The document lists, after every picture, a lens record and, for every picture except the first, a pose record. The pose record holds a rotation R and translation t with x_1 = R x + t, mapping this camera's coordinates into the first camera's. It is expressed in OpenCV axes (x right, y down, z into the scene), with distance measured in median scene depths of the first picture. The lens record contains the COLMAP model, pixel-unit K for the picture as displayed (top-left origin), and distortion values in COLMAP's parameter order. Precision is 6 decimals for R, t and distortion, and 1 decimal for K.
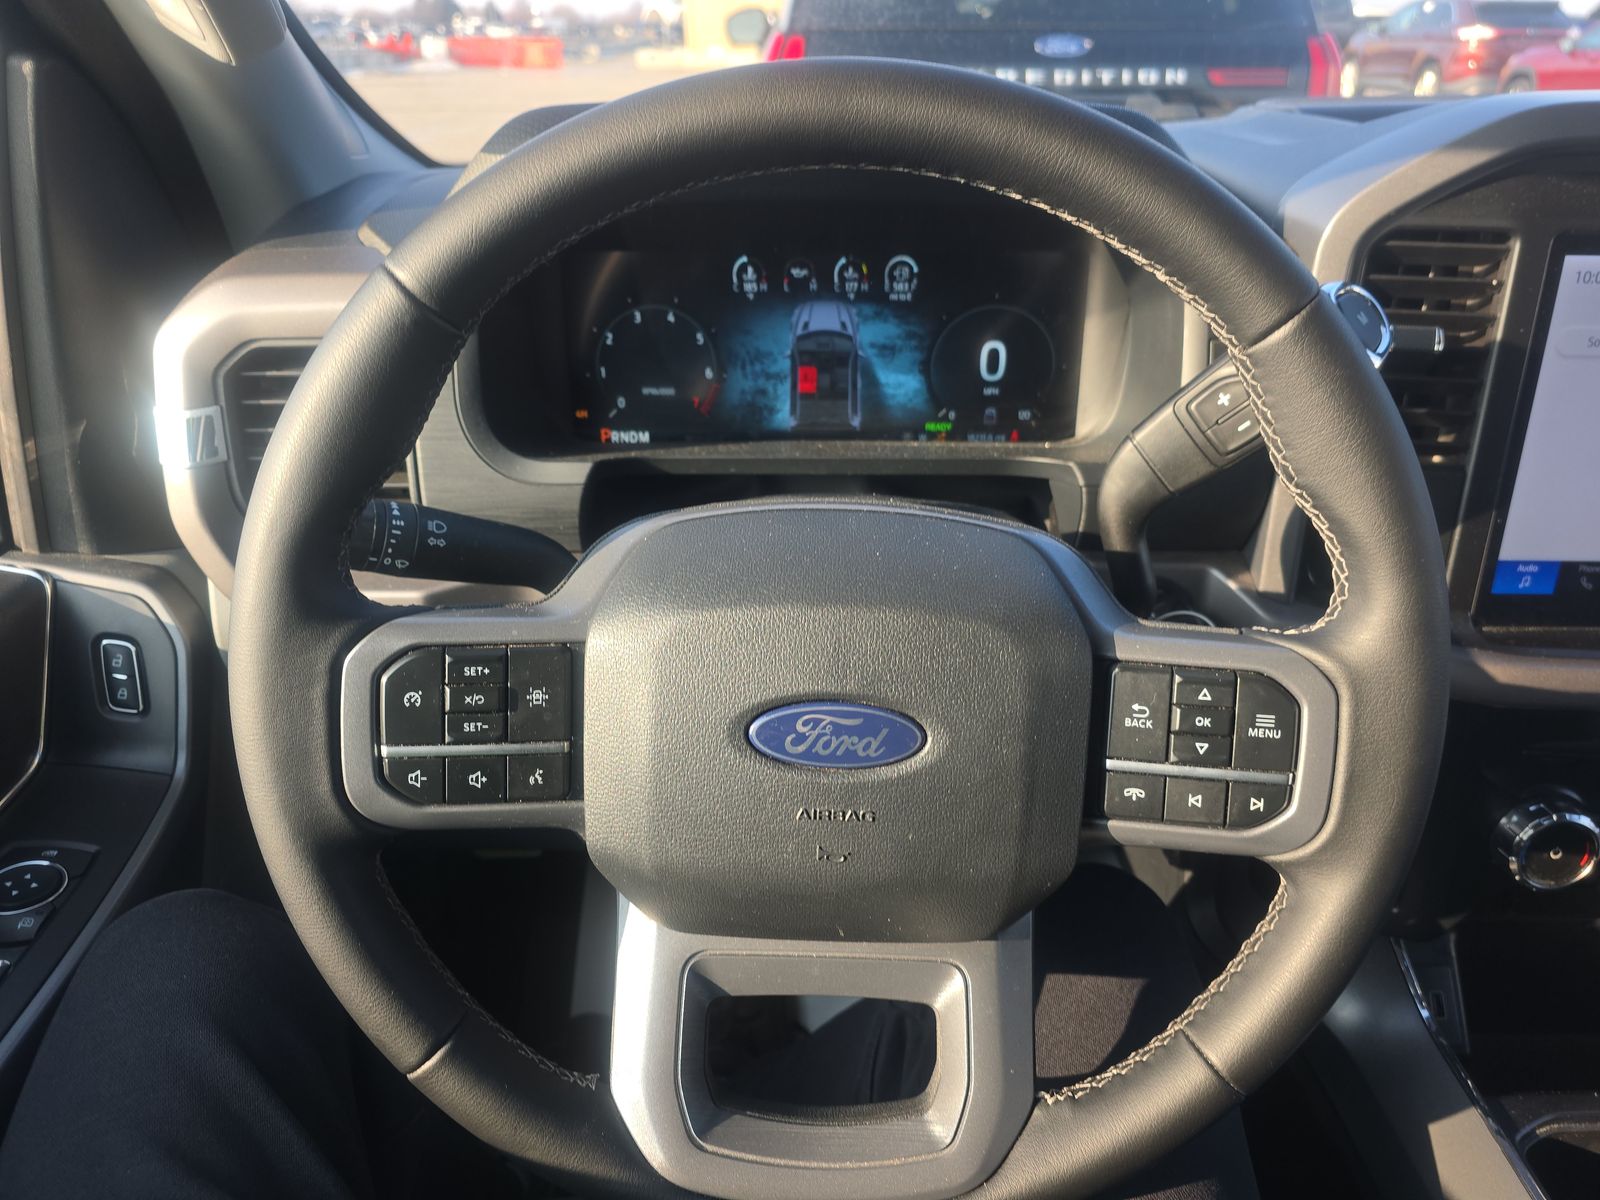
lens RADIAL K [[1077.8, 0, 800.8], [0, 1077.8, 603.2], [0, 0, 1]] dist [0.066025, -0.059550]
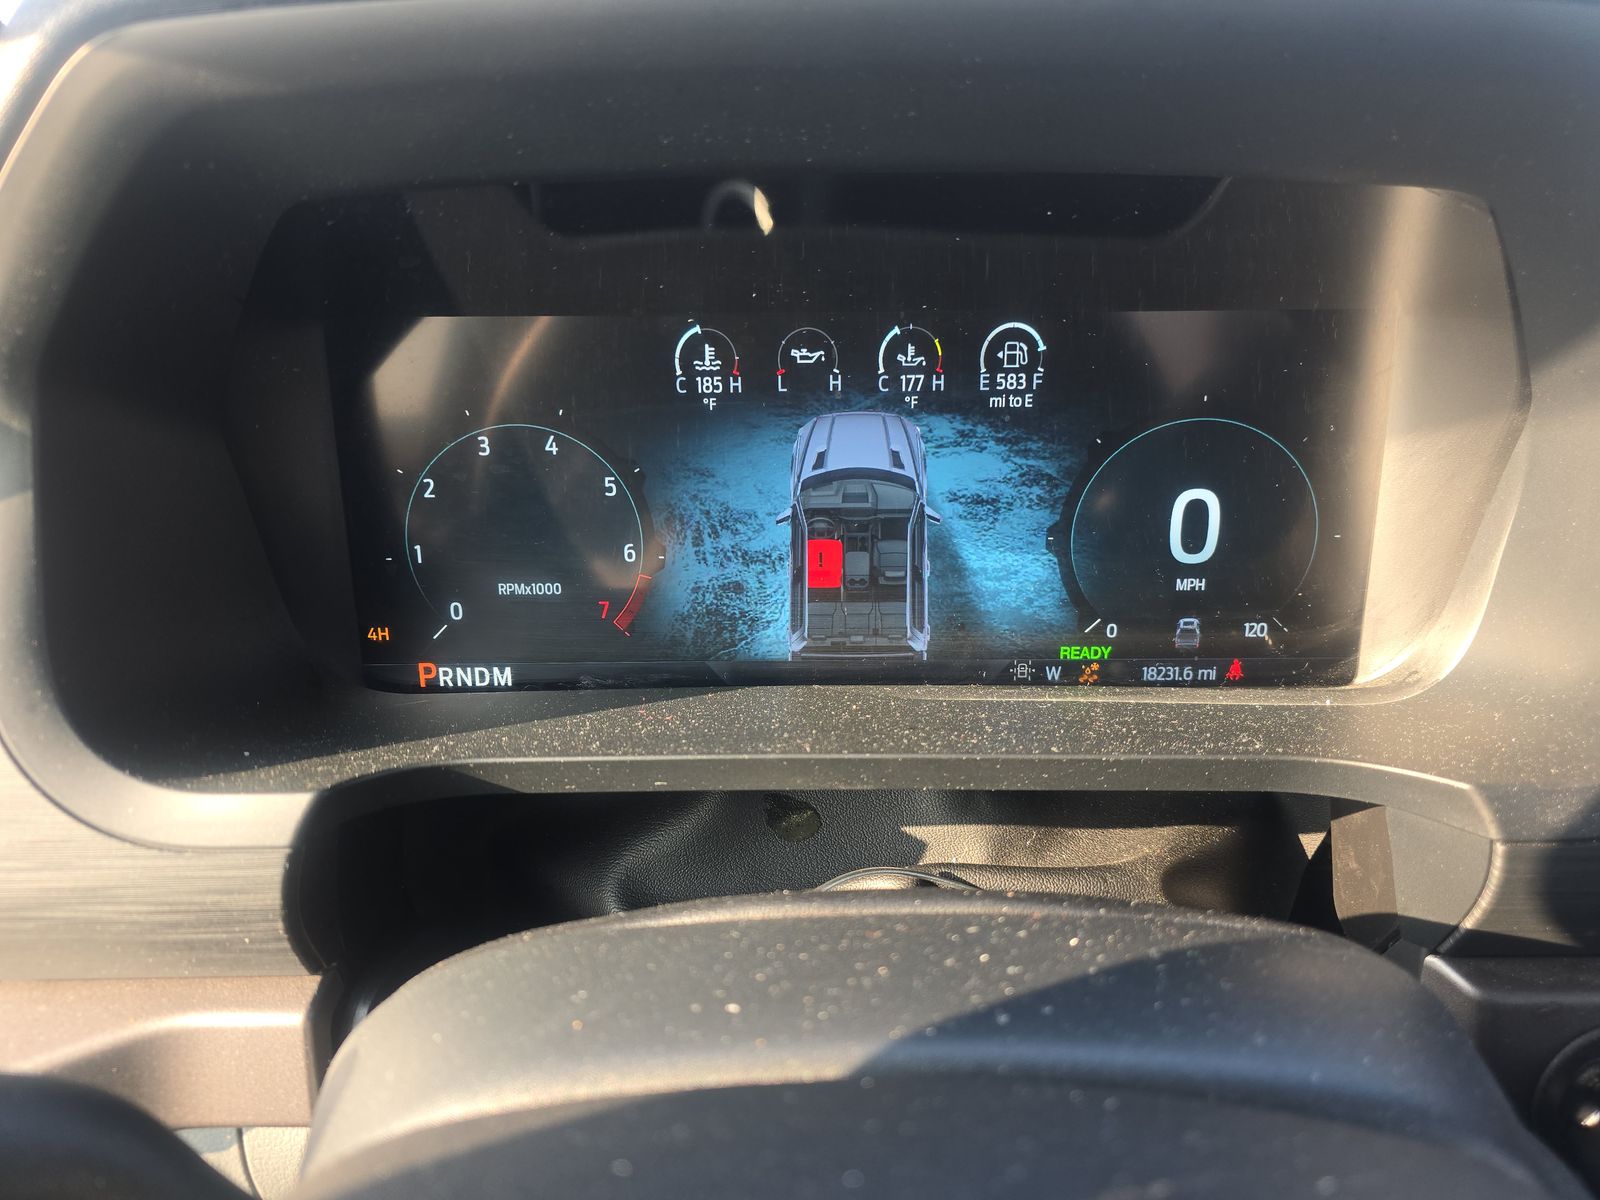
lens RADIAL K [[1077.8, 0, 800.6], [0, 1077.8, 640.5], [0, 0, 1]] dist [0.066025, -0.059550]
pose [[0.999934, -0.006373, -0.009553, -0.000424], [0.005689, 0.997530, -0.070015, -0.137473], [0.009975, 0.069956, 0.997500, 0.505023]]
